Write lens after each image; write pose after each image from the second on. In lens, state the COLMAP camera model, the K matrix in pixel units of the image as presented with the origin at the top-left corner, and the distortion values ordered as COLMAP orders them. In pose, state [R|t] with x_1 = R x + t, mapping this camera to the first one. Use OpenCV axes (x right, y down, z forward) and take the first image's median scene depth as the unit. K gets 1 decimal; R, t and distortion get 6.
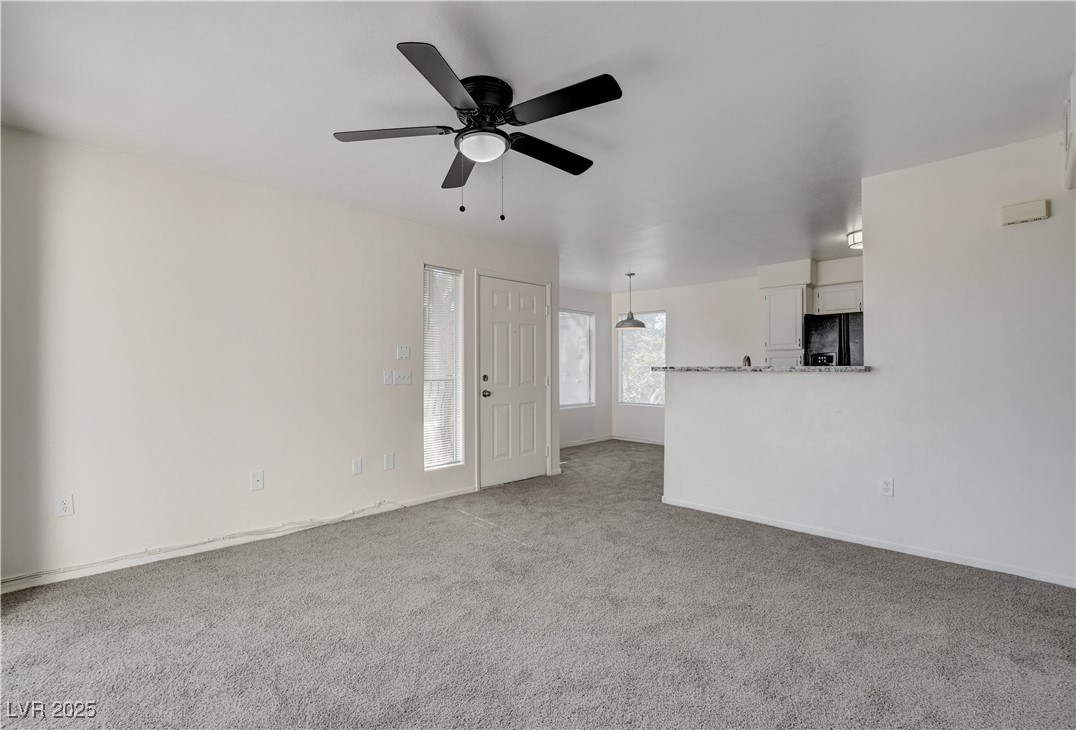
lens RADIAL K [[492.4, 0, 519.4], [0, 492.4, 369.6], [0, 0, 1]] dist [-0.023731, 0.001685]
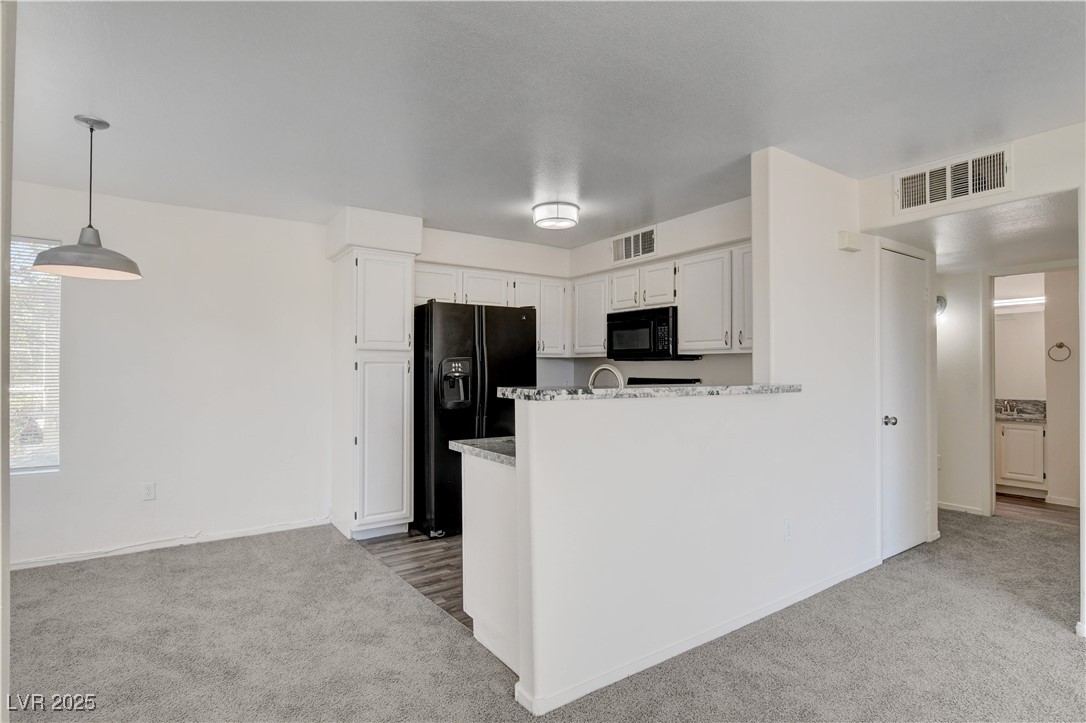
lens RADIAL K [[545.4, 0, 541.0], [0, 545.4, 364.5], [0, 0, 1]] dist [-0.016642, -0.000264]
pose [[0.153681, 0.009511, 0.988075, -0.157911], [-0.004767, 0.999949, -0.008884, -0.021517], [-0.988109, -0.003345, 0.153719, 0.893880]]
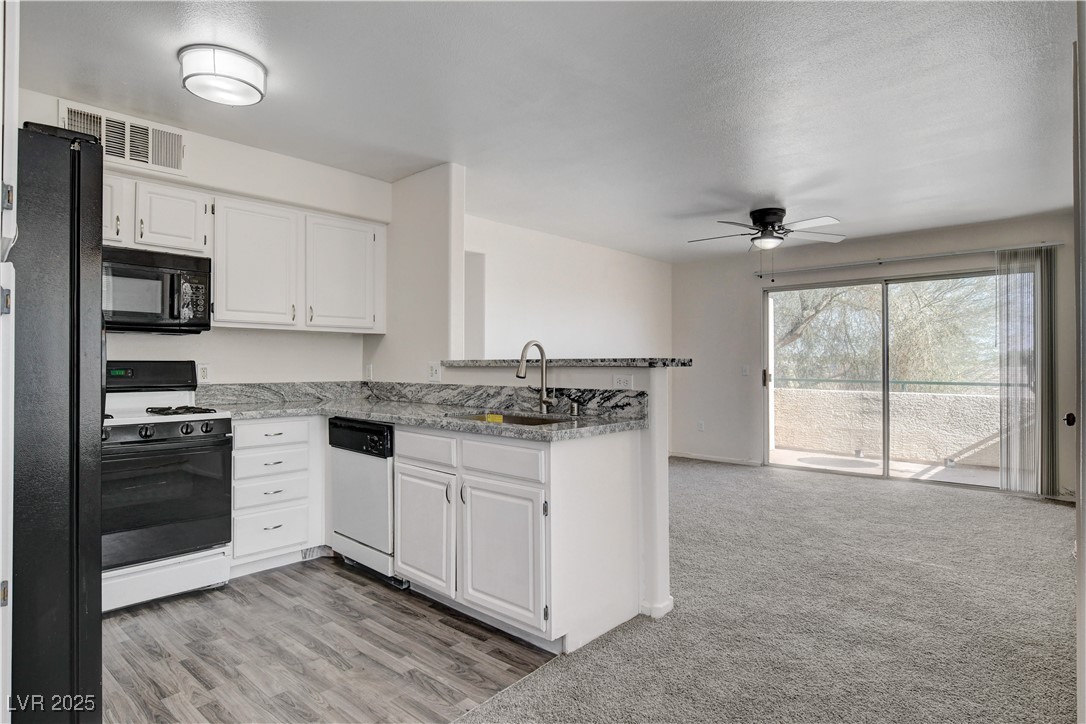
lens RADIAL K [[593.6, 0, 540.1], [0, 593.6, 360.7], [0, 0, 1]] dist [-0.009711, 0.000352]
pose [[-0.997623, 0.000512, -0.068911, 0.465414], [0.001043, 0.999970, -0.007673, 0.001668], [0.068905, -0.007727, -0.997593, 1.586437]]
